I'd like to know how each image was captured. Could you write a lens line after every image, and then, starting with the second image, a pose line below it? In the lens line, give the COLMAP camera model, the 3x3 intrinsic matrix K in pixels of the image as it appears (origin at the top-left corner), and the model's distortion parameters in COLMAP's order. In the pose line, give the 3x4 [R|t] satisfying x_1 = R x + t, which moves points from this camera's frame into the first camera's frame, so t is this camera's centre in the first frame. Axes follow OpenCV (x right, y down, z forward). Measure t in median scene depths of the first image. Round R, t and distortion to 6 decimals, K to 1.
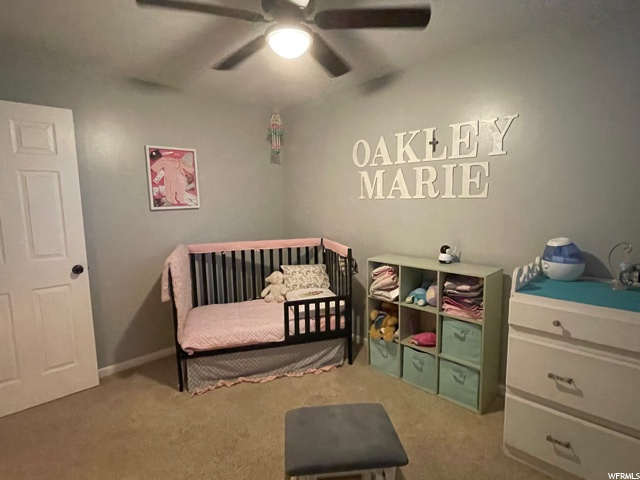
lens RADIAL K [[341.9, 0, 320.0], [0, 341.9, 240.0], [0, 0, 1]] dist [-0.000124, -0.000104]
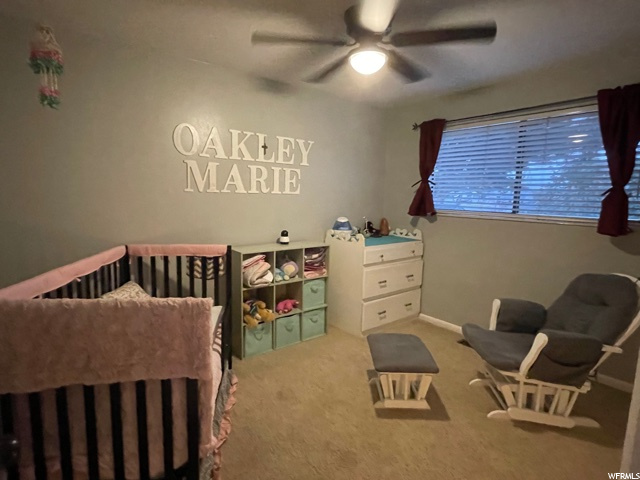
lens RADIAL K [[341.9, 0, 320.0], [0, 341.9, 240.0], [0, 0, 1]] dist [-0.000124, -0.000104]
pose [[0.109477, -0.114497, 0.987373, -0.856413], [0.095831, 0.989932, 0.104168, -0.066700], [-0.989359, 0.083217, 0.119347, 0.680746]]
